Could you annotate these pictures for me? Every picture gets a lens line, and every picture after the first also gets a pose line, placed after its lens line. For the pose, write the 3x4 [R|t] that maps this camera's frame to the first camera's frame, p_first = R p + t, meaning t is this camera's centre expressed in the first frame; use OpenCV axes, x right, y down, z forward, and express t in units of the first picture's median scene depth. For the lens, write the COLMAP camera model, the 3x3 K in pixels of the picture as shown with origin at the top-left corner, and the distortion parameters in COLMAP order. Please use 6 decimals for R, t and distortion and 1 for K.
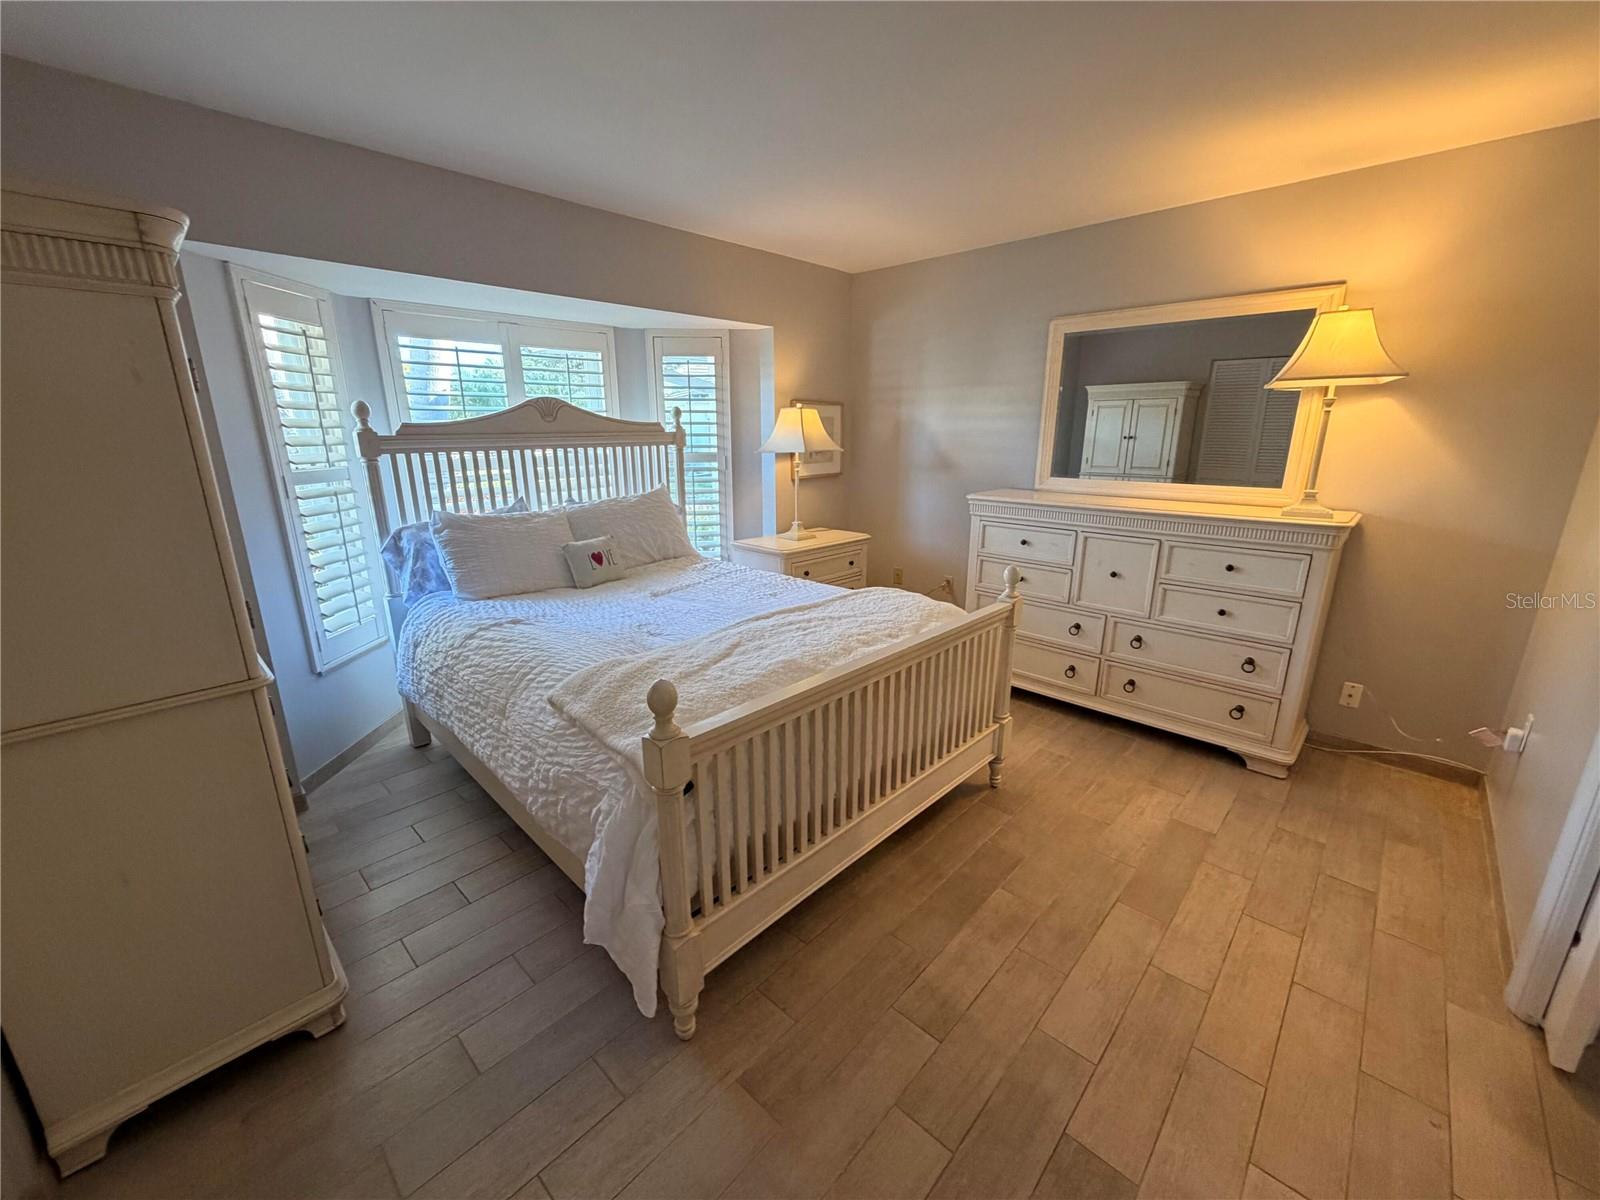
lens RADIAL K [[636.6, 0, 798.2], [0, 636.6, 599.4], [0, 0, 1]] dist [-0.000134, 0.000092]
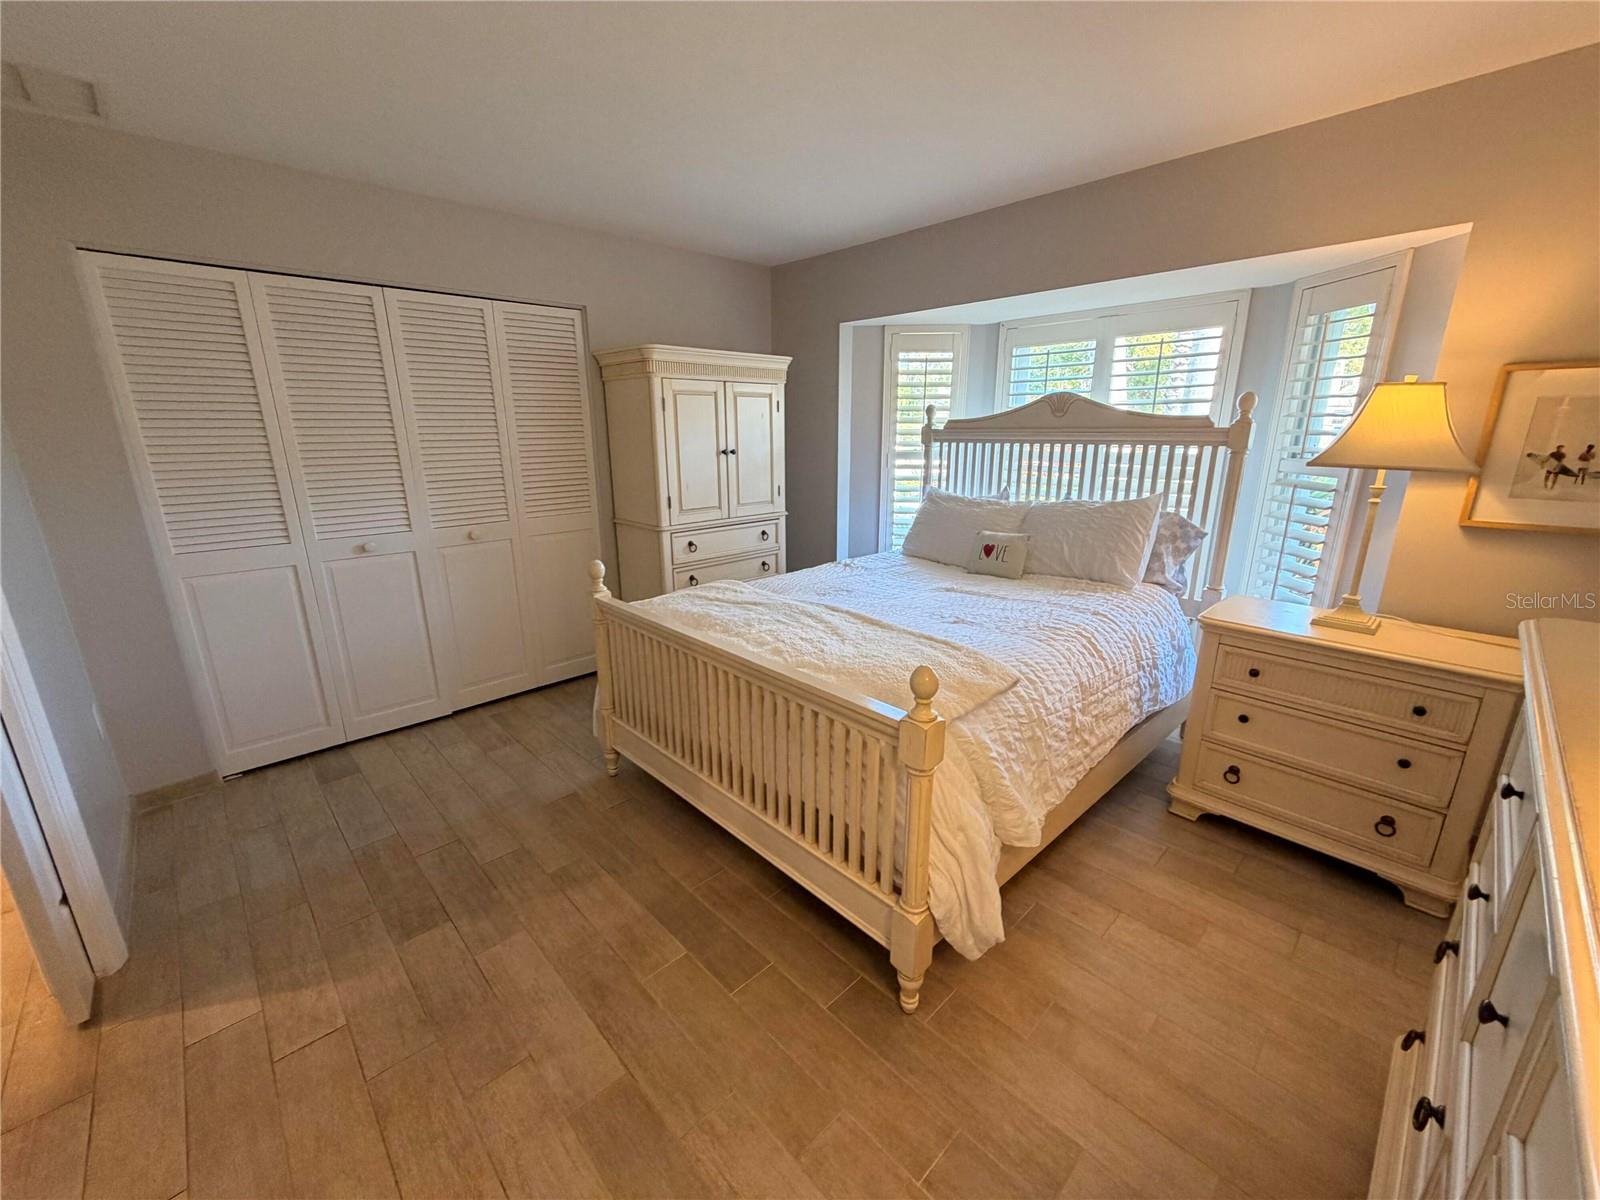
lens RADIAL K [[641.1, 0, 800.9], [0, 641.1, 596.2], [0, 0, 1]] dist [0.010445, 0.000005]
pose [[-0.043260, 0.265619, -0.963107, 0.886985], [-0.257715, 0.928417, 0.267628, -0.240393], [0.965252, 0.259785, 0.028291, 0.855164]]
